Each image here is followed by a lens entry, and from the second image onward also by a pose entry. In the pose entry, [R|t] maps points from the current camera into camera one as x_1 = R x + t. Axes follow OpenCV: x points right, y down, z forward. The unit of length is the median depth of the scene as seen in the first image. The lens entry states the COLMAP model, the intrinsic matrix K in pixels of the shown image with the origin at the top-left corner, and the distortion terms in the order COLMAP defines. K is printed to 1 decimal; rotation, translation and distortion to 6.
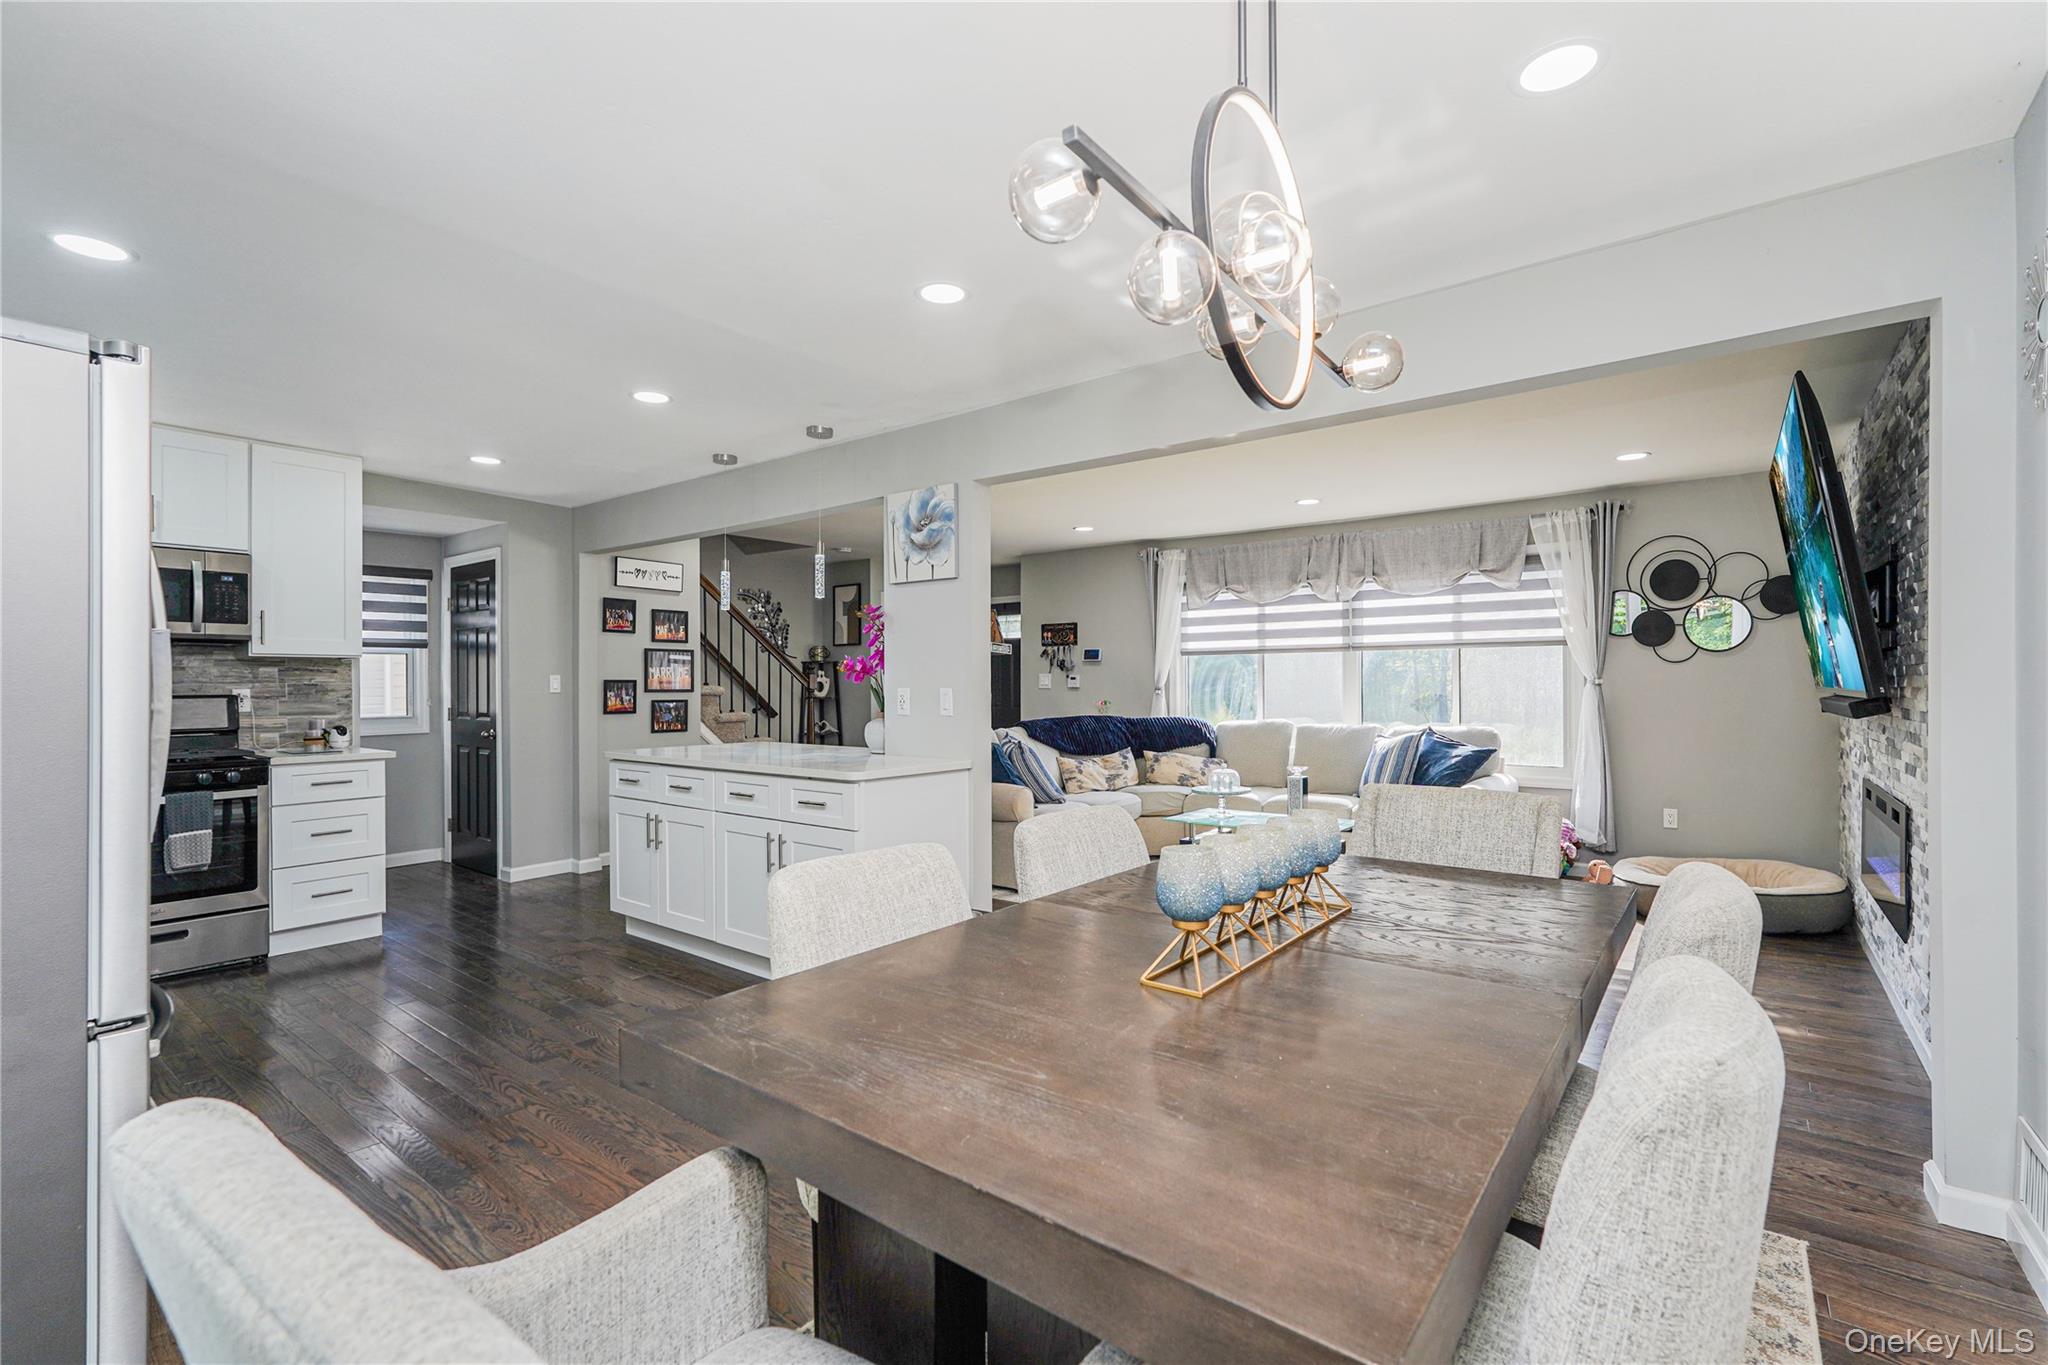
lens RADIAL K [[905.7, 0, 990.2], [0, 905.7, 687.8], [0, 0, 1]] dist [-0.021161, 0.010415]
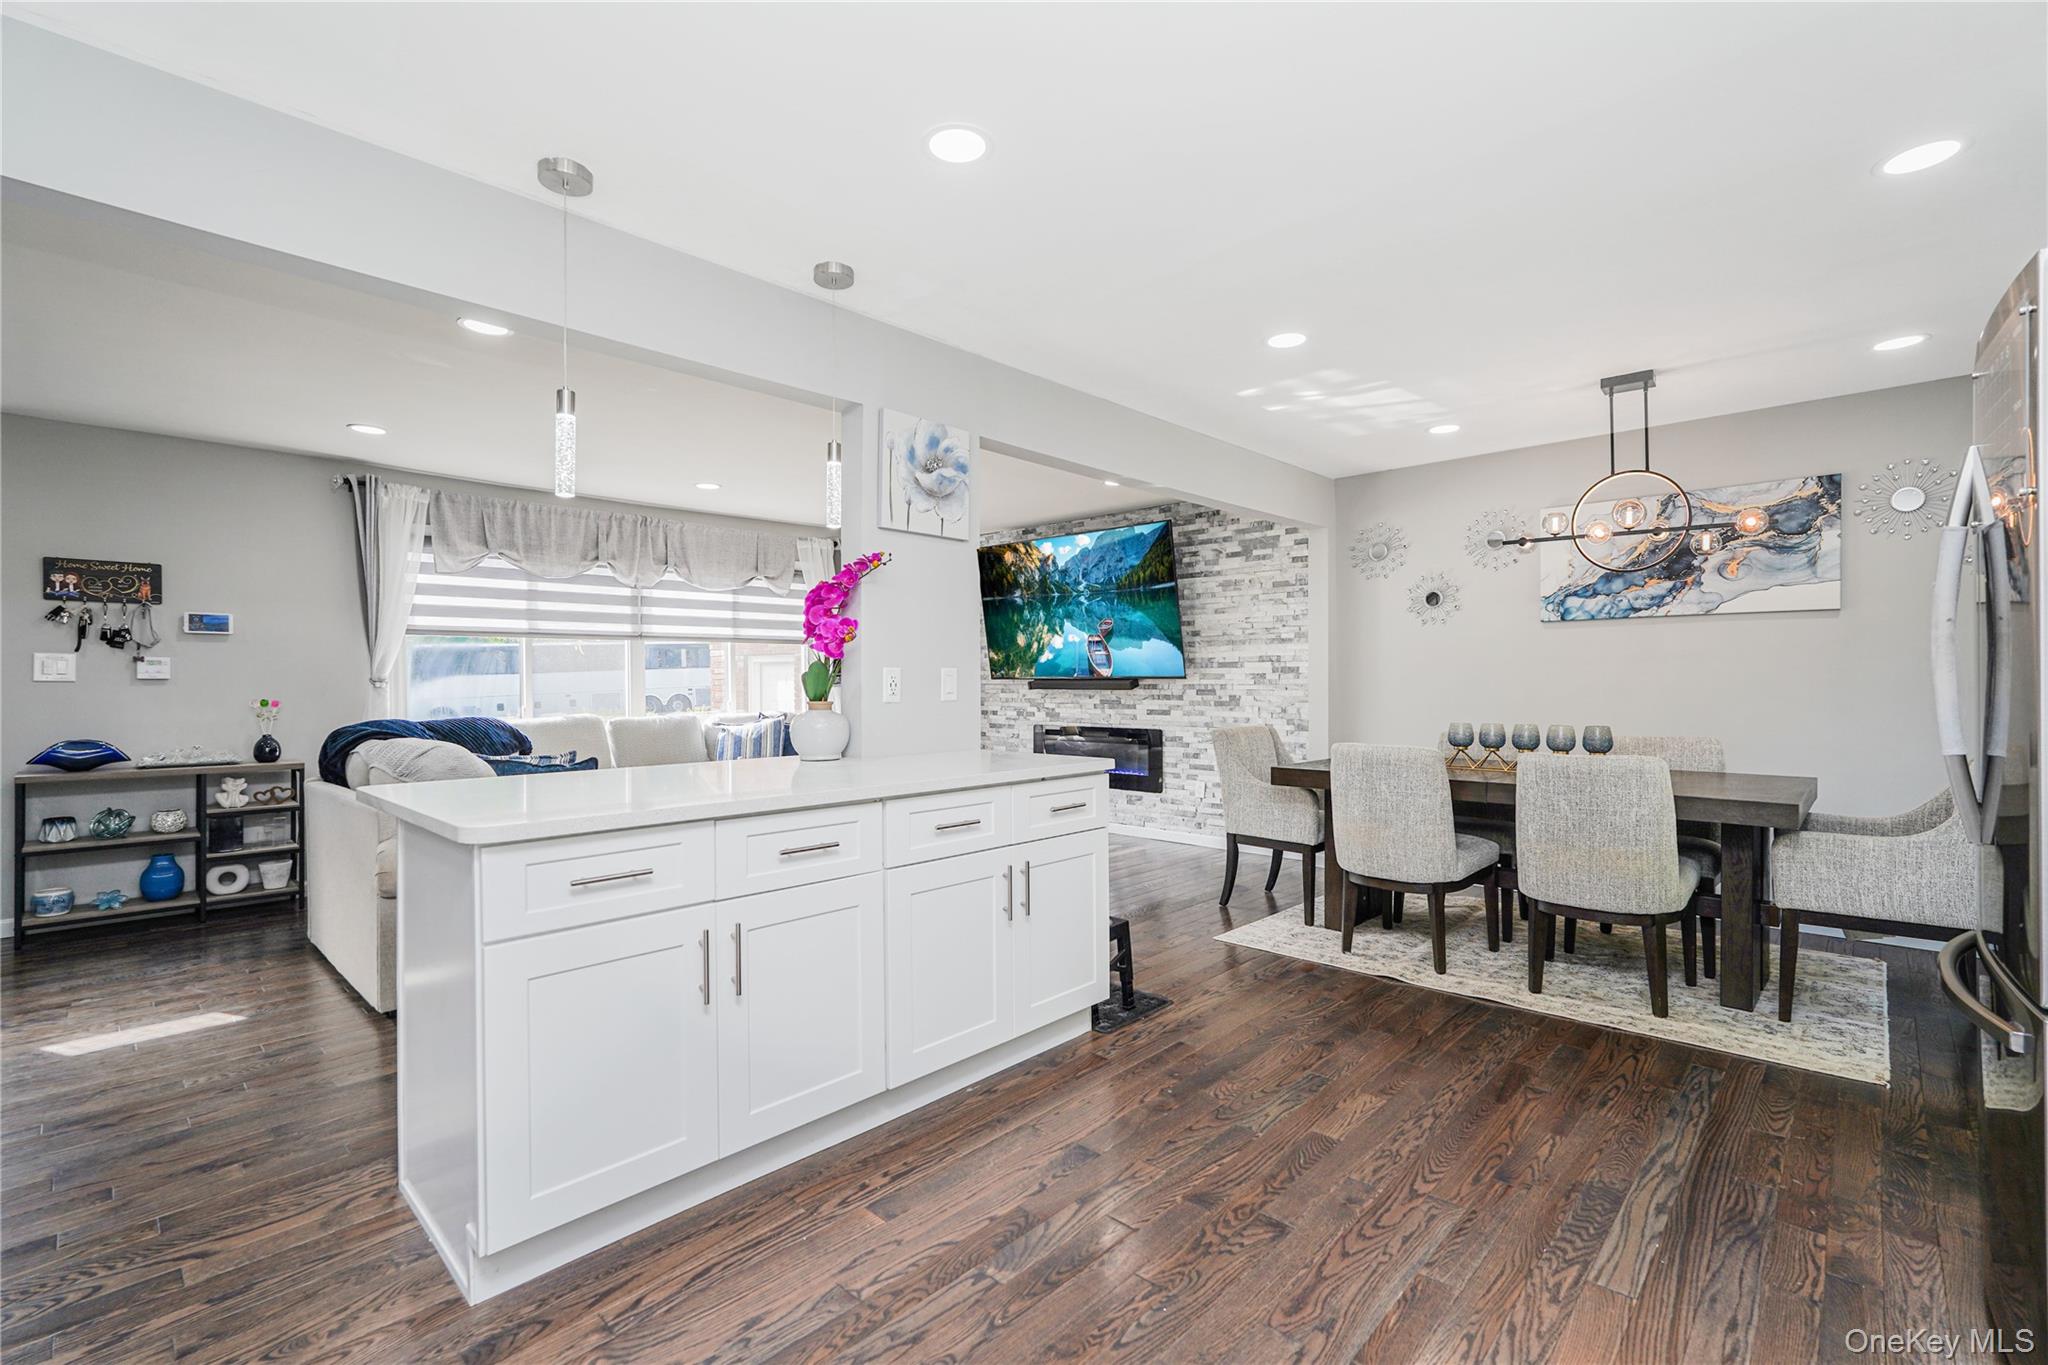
lens RADIAL K [[905.7, 0, 1039.3], [0, 905.7, 681.9], [0, 0, 1]] dist [-0.021161, 0.010415]
pose [[0.073243, 0.001234, 0.997313, -0.539679], [0.009758, 0.999950, -0.001954, 0.009863], [-0.997266, 0.009875, 0.073227, 0.521173]]
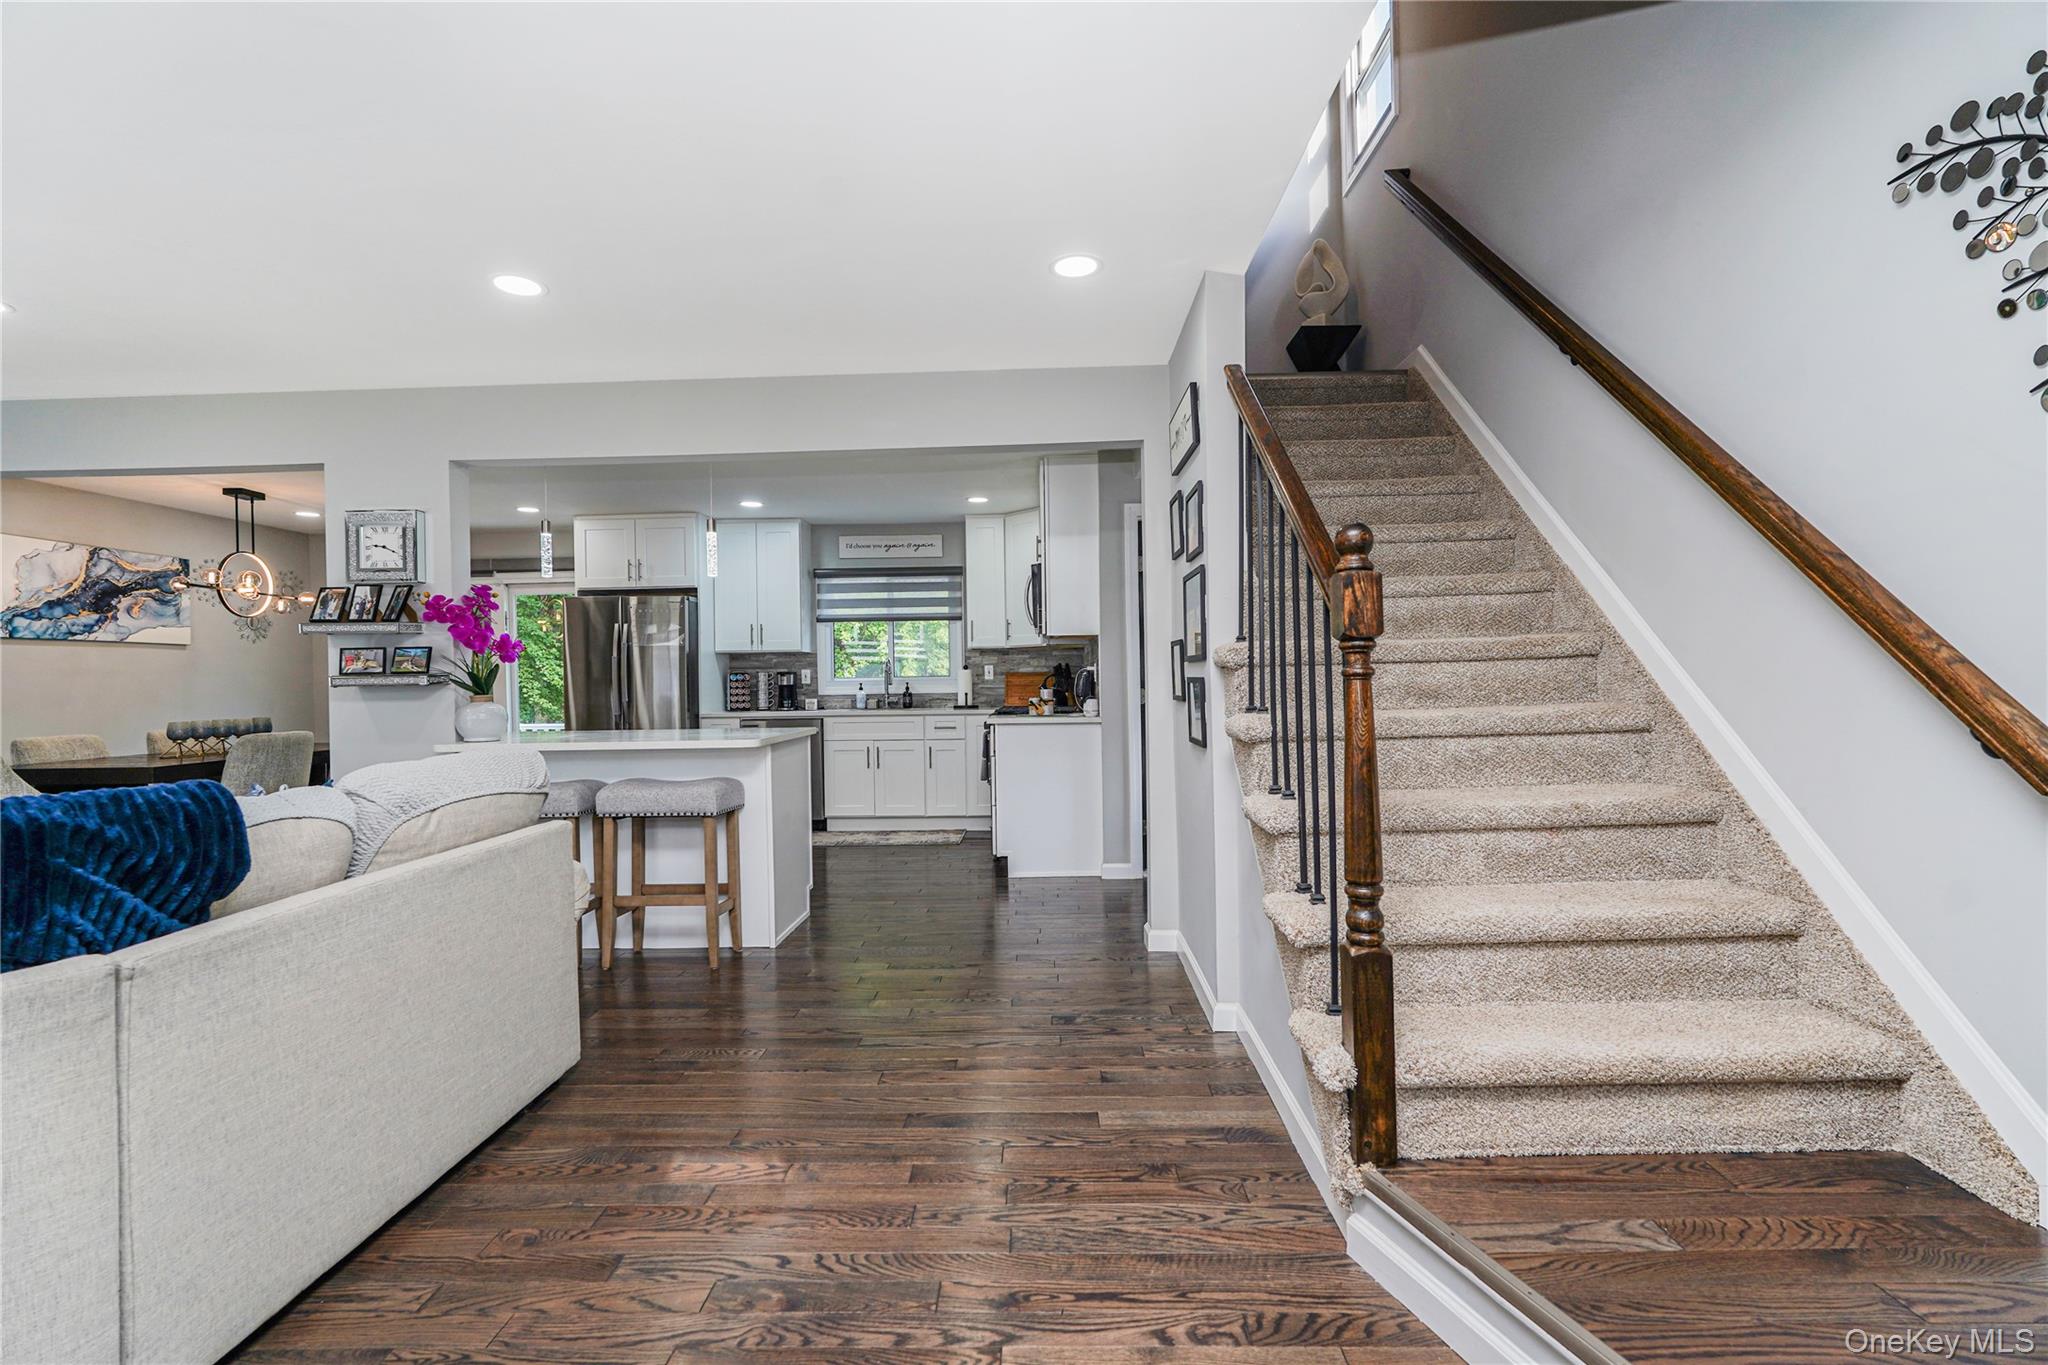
lens RADIAL K [[905.7, 0, 1029.0], [0, 905.7, 685.7], [0, 0, 1]] dist [-0.021161, 0.010415]
pose [[-0.789193, 0.021340, -0.613775, 0.007356], [0.016459, 0.999772, 0.013598, 0.010234], [0.613925, 0.000629, -0.789364, 1.372894]]
